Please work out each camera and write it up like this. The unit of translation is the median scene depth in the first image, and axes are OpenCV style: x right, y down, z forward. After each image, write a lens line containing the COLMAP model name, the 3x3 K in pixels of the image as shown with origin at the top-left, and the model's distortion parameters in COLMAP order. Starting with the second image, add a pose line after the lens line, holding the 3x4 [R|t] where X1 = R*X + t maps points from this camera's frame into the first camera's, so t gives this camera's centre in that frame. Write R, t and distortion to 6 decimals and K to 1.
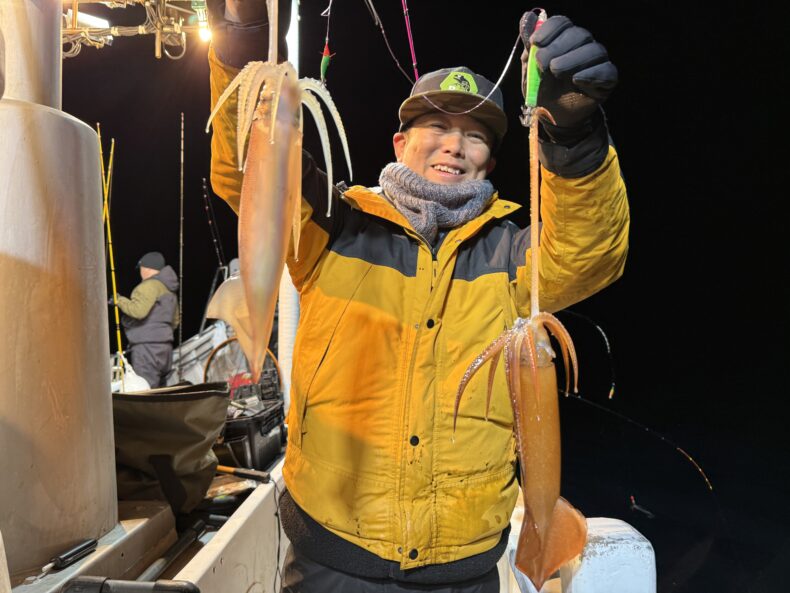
lens RADIAL K [[591.4, 0, 395.0], [0, 591.4, 296.5], [0, 0, 1]] dist [0.006775, -0.004723]
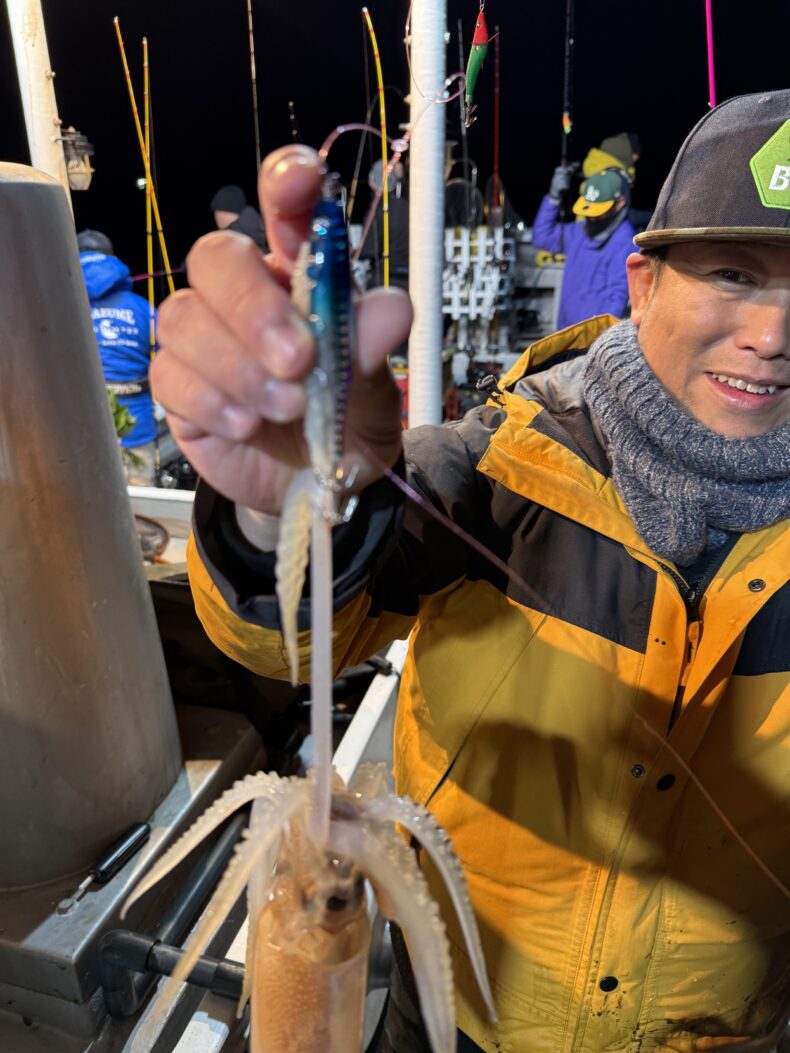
lens RADIAL K [[788.2, 0, 395.0], [0, 788.2, 526.5], [0, 0, 1]] dist [0.006775, -0.004723]
pose [[0.972353, 0.071533, -0.222290, -0.021715], [0.023100, 0.917791, 0.396392, -0.351632], [0.232371, -0.390568, 0.890764, 0.398169]]
